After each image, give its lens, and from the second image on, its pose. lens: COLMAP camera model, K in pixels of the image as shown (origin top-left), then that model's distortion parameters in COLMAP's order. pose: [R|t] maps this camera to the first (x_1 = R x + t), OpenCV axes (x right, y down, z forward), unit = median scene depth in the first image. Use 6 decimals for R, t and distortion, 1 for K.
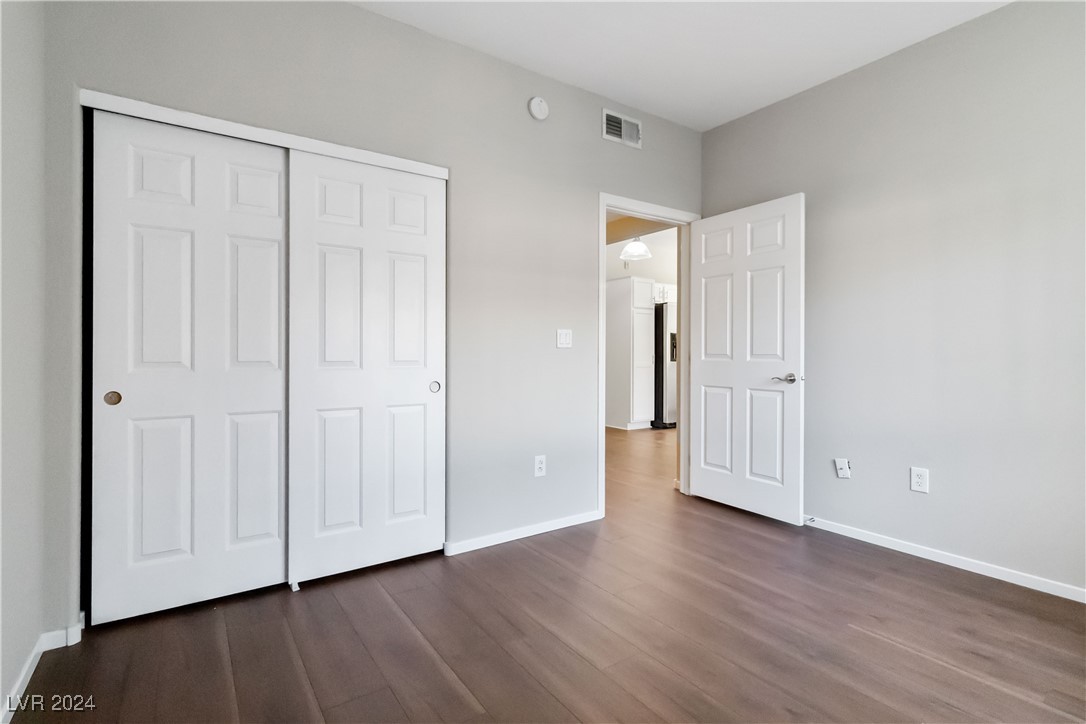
lens RADIAL K [[516.0, 0, 550.8], [0, 516.0, 355.9], [0, 0, 1]] dist [0.001289, 0.000430]
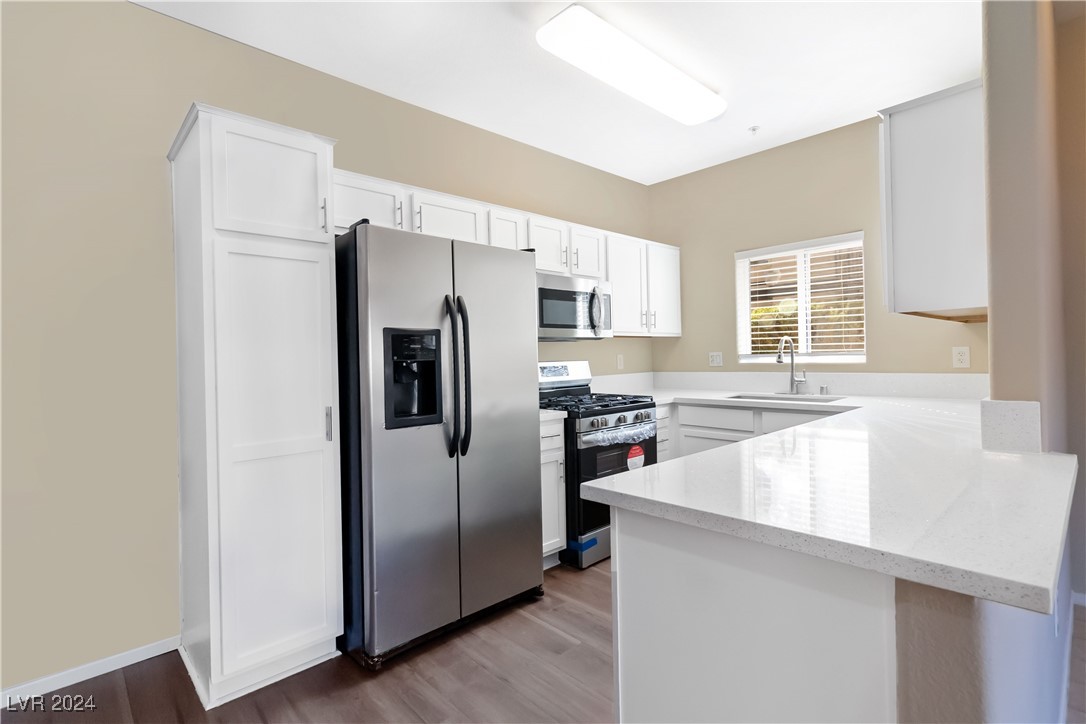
lens RADIAL K [[516.0, 0, 550.8], [0, 516.0, 355.9], [0, 0, 1]] dist [0.001289, 0.000430]
pose [[0.988557, -0.026461, 0.148508, 0.277706], [0.027062, 0.999632, -0.002025, -0.026484], [-0.148400, 0.006020, 0.988909, 0.704828]]
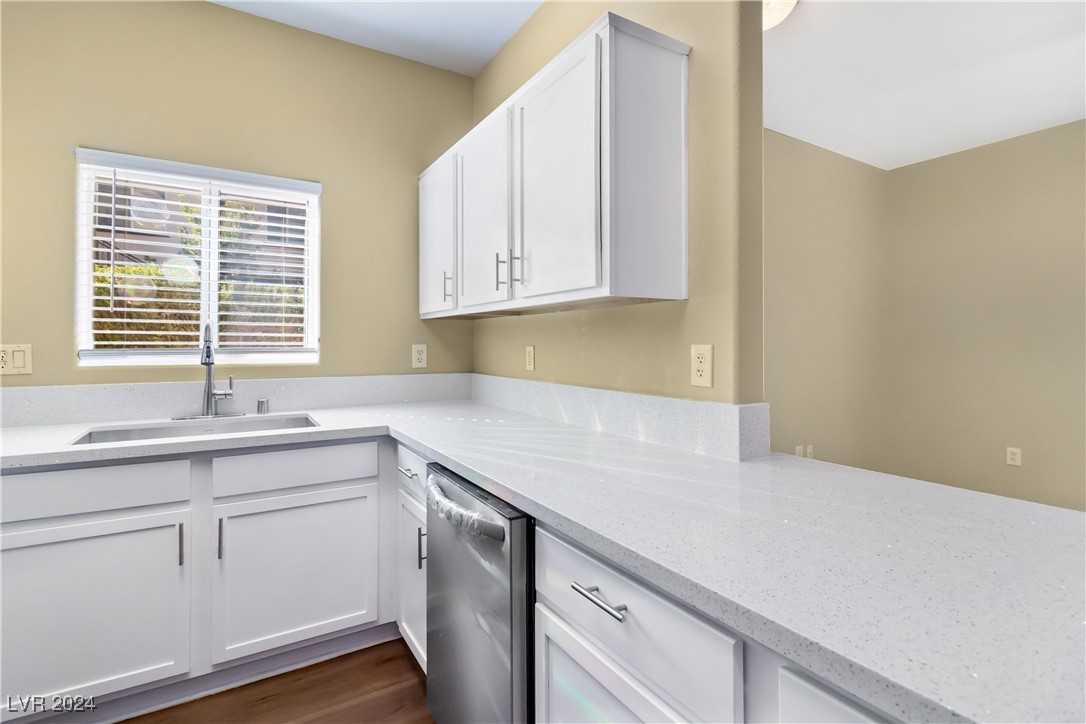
lens RADIAL K [[517.5, 0, 543.3], [0, 517.5, 340.6], [0, 0, 1]] dist [-0.000582, 0.000081]
pose [[0.067585, 0.004613, 0.997703, 0.296455], [0.002225, 0.999986, -0.004774, -0.026643], [-0.997711, 0.002542, 0.067574, 0.953723]]
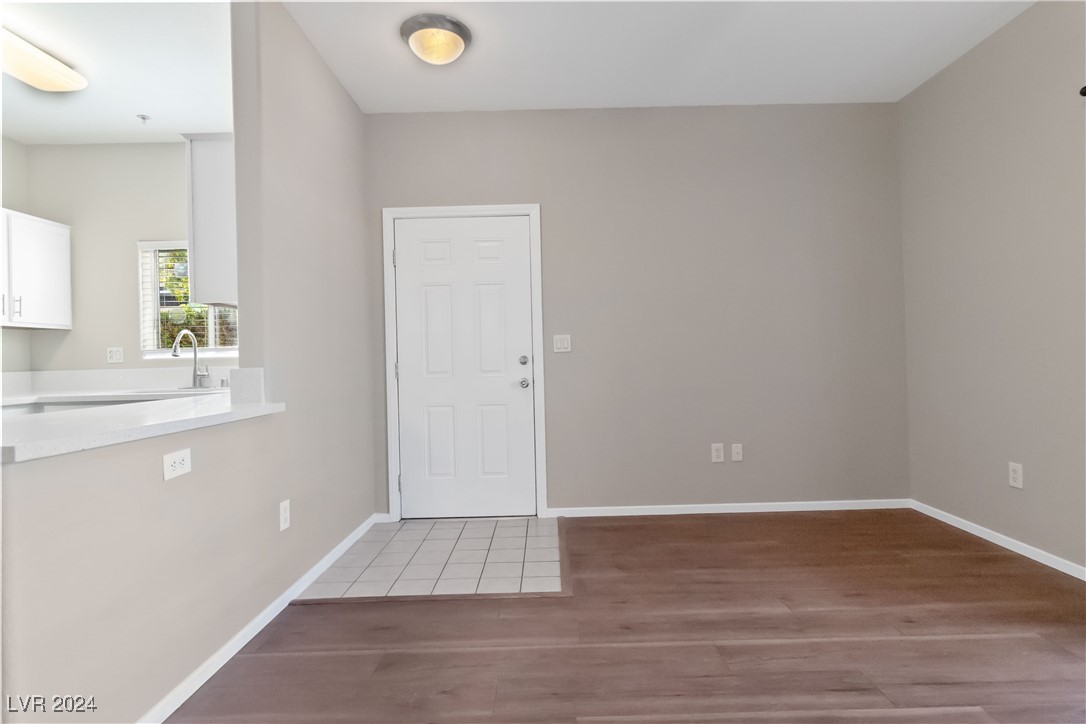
lens RADIAL K [[553.4, 0, 550.5], [0, 553.4, 356.2], [0, 0, 1]] dist [0.001231, 0.001289]
pose [[0.570773, -0.014092, 0.820987, 0.335199], [0.027442, 0.999622, -0.001920, -0.004710], [-0.820649, 0.023626, 0.570943, 0.562808]]
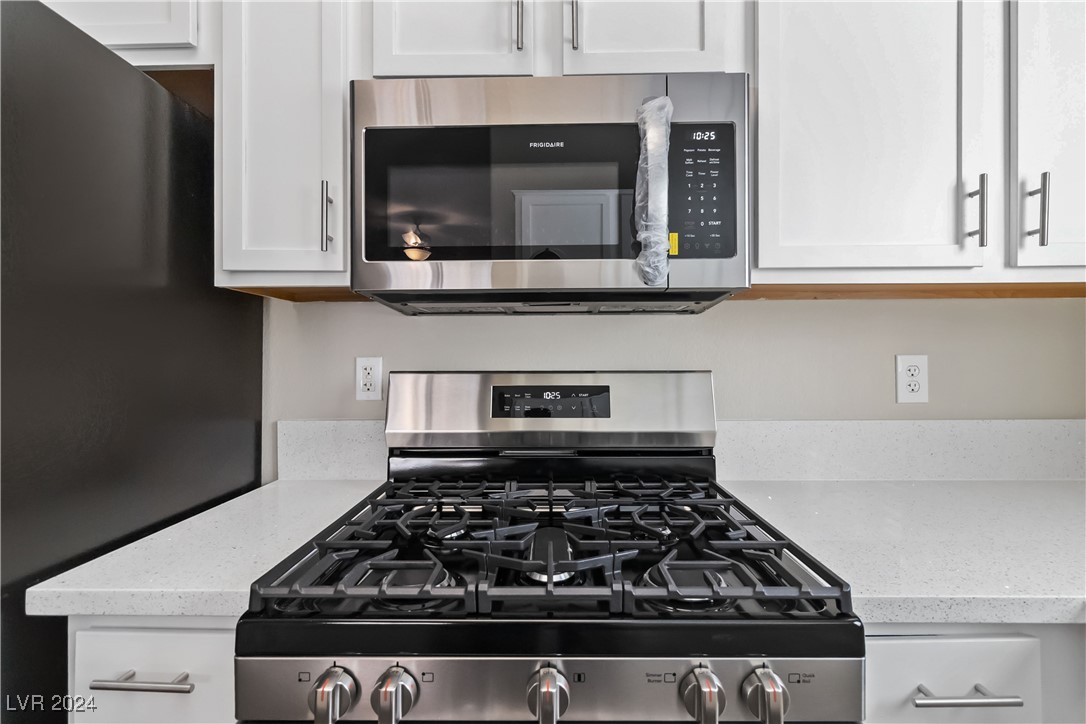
lens RADIAL K [[530.1, 0, 542.5], [0, 530.1, 355.5], [0, 0, 1]] dist [0.001005, 0.000192]
pose [[0.804972, -0.005572, -0.593287, 0.451452], [0.004895, 0.999984, -0.002750, -0.026783], [0.593292, -0.000690, 0.804987, 1.057041]]
